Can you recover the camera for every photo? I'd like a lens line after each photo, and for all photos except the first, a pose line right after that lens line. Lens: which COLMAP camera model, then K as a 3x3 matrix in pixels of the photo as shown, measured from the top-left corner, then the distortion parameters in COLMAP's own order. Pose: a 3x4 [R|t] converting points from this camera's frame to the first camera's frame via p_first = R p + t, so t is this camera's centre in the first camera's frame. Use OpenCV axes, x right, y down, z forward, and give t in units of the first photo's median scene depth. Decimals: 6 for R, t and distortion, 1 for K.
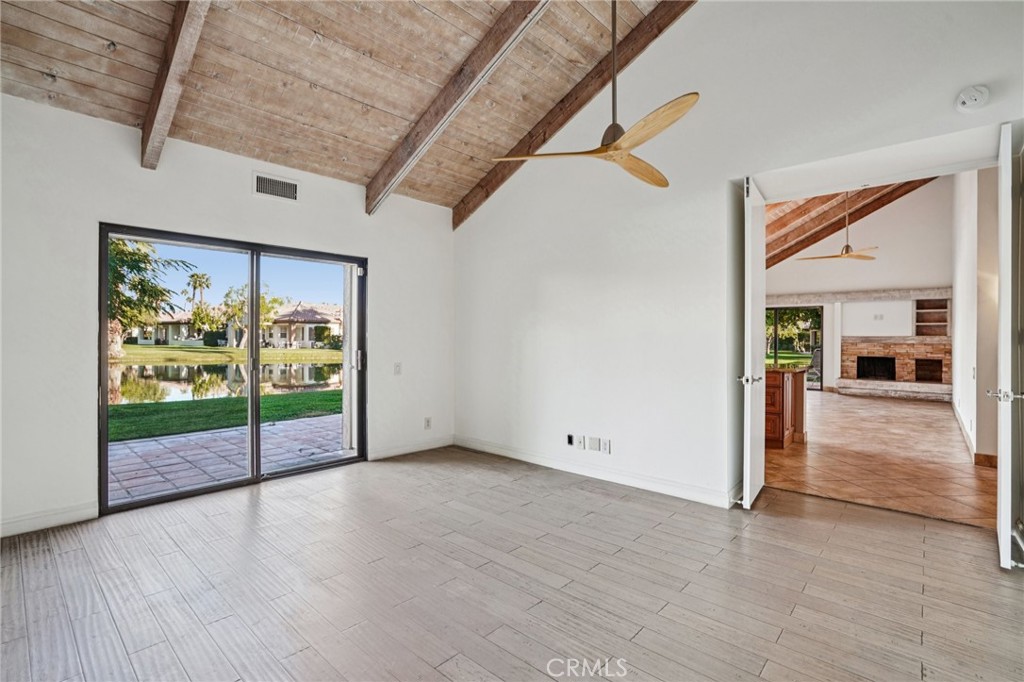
lens RADIAL K [[479.2, 0, 506.4], [0, 479.2, 346.6], [0, 0, 1]] dist [-0.050178, 0.016337]
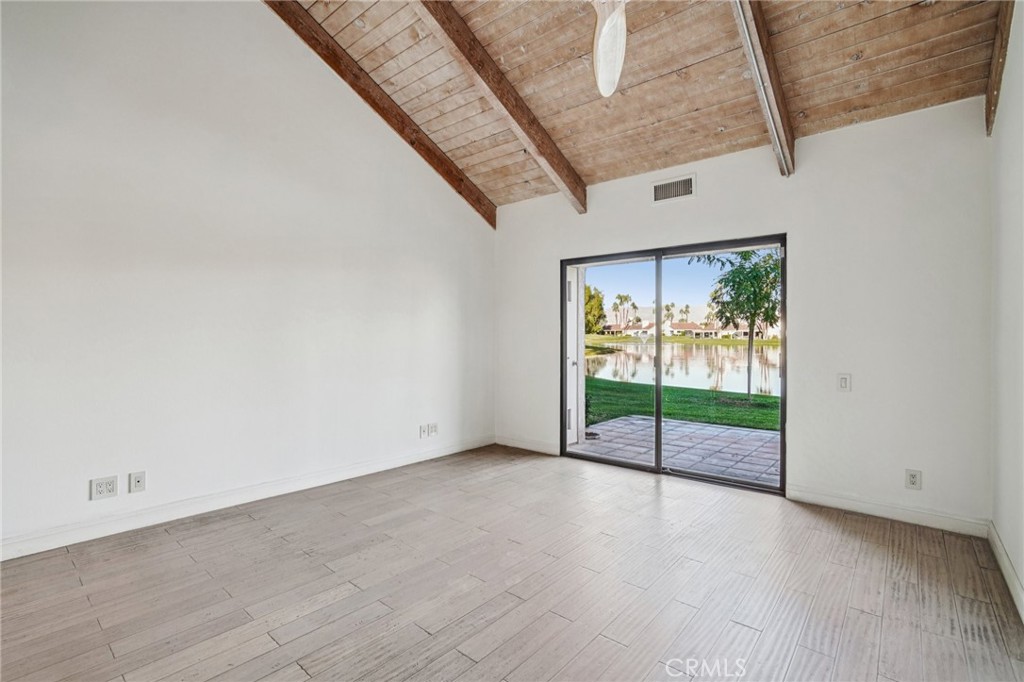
lens RADIAL K [[479.2, 0, 505.5], [0, 479.2, 342.3], [0, 0, 1]] dist [-0.050178, 0.016337]
pose [[0.024640, 0.008091, -0.999664, 0.572111], [-0.018626, 0.999797, 0.007633, -0.008428], [0.999523, 0.018432, 0.024786, 0.668258]]
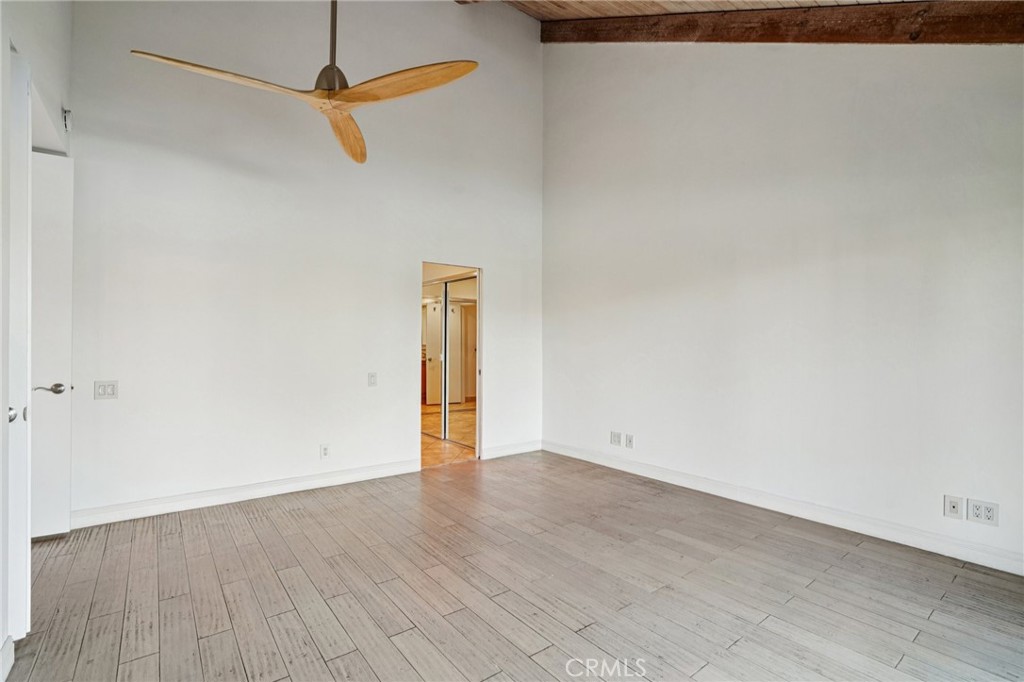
lens RADIAL K [[479.2, 0, 510.1], [0, 479.2, 344.0], [0, 0, 1]] dist [-0.050178, 0.016337]
pose [[-0.985265, -0.008246, 0.170834, -0.150269], [-0.004850, 0.999782, 0.020287, -0.022151], [-0.170964, 0.019160, -0.985091, 1.311918]]
